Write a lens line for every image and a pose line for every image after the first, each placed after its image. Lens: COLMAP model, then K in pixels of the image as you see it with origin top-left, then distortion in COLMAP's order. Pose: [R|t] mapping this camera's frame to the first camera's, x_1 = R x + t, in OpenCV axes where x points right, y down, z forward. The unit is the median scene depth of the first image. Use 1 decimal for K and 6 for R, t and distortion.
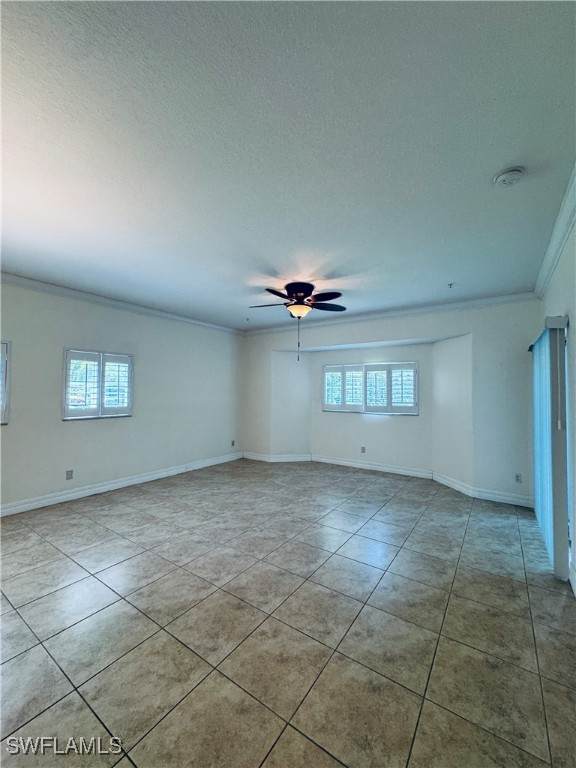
lens RADIAL K [[307.8, 0, 288.0], [0, 307.8, 384.0], [0, 0, 1]] dist [-0.001947, -0.000005]
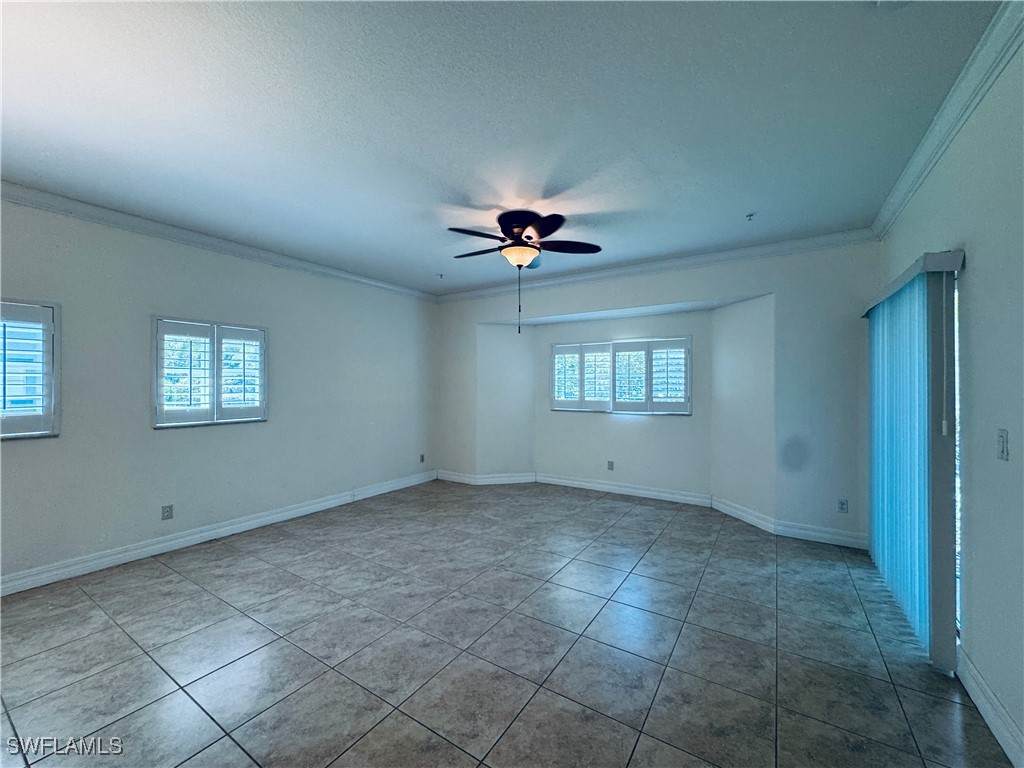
lens RADIAL K [[410.4, 0, 509.9], [0, 410.4, 387.2], [0, 0, 1]] dist [-0.001947, -0.000005]
pose [[0.999576, -0.007966, 0.028004, -0.010421], [0.007132, 0.999531, 0.029767, 0.011103], [-0.028228, -0.029554, 0.999164, 0.122398]]
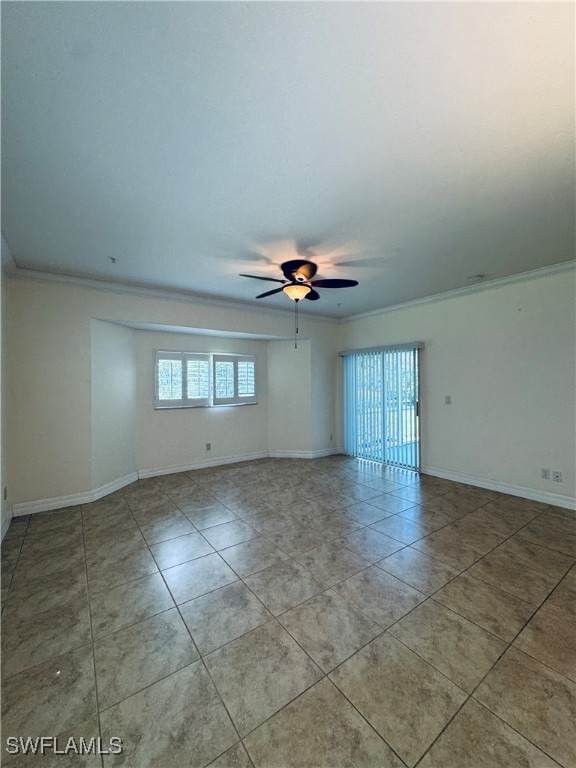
lens RADIAL K [[307.8, 0, 288.0], [0, 307.8, 384.0], [0, 0, 1]] dist [-0.001947, -0.000005]
pose [[0.337042, -0.012946, 0.941400, -0.770400], [-0.012143, 0.999762, 0.018097, 0.010211], [-0.941411, -0.017531, 0.336805, 0.675104]]
